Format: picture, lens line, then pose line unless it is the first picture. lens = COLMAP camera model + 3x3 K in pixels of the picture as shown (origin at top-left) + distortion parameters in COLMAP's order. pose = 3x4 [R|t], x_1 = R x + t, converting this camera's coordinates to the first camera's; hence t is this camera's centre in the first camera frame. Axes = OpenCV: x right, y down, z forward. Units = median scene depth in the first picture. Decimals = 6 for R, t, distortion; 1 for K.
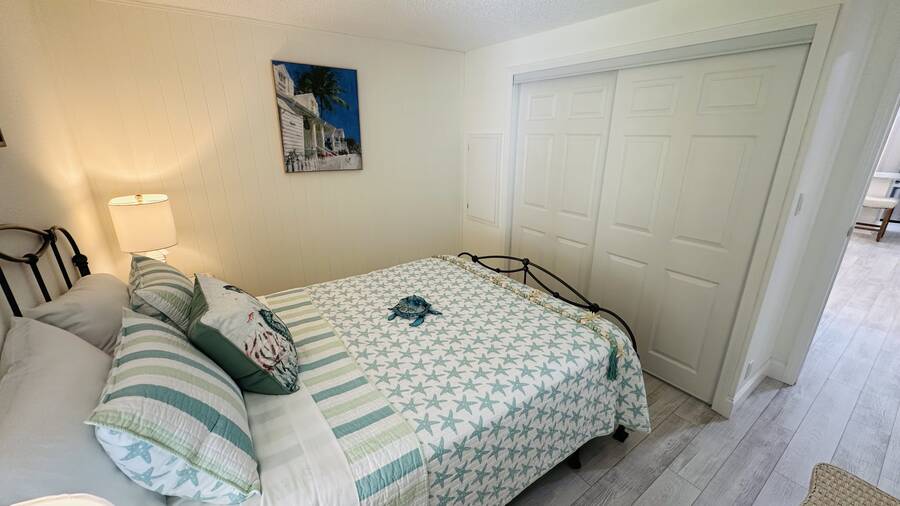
lens RADIAL K [[359.0, 0, 449.5], [0, 359.0, 253.2], [0, 0, 1]] dist [-0.003296, 0.000759]
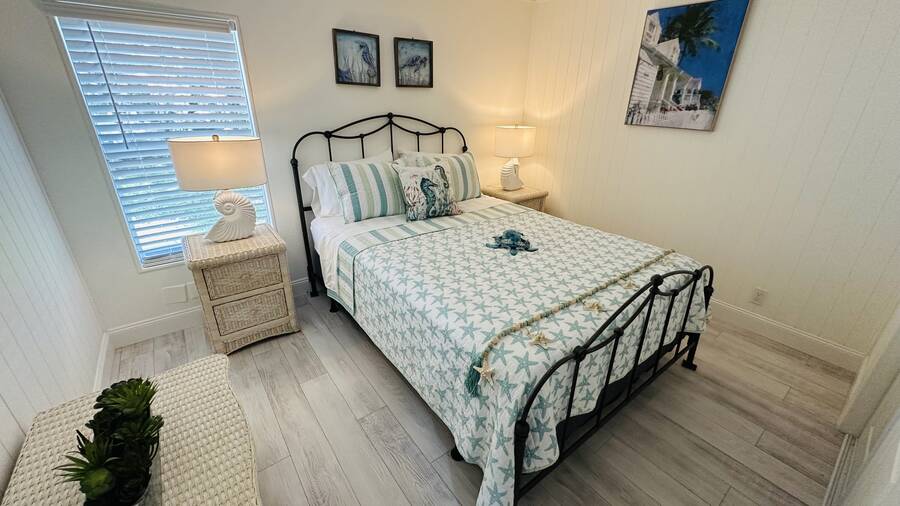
lens RADIAL K [[359.0, 0, 449.5], [0, 359.0, 253.2], [0, 0, 1]] dist [-0.003296, 0.000759]
pose [[0.028223, 0.392738, -0.919217, 0.668590], [-0.334112, 0.870401, 0.361623, -0.107801], [0.942111, 0.296915, 0.155783, 0.482416]]
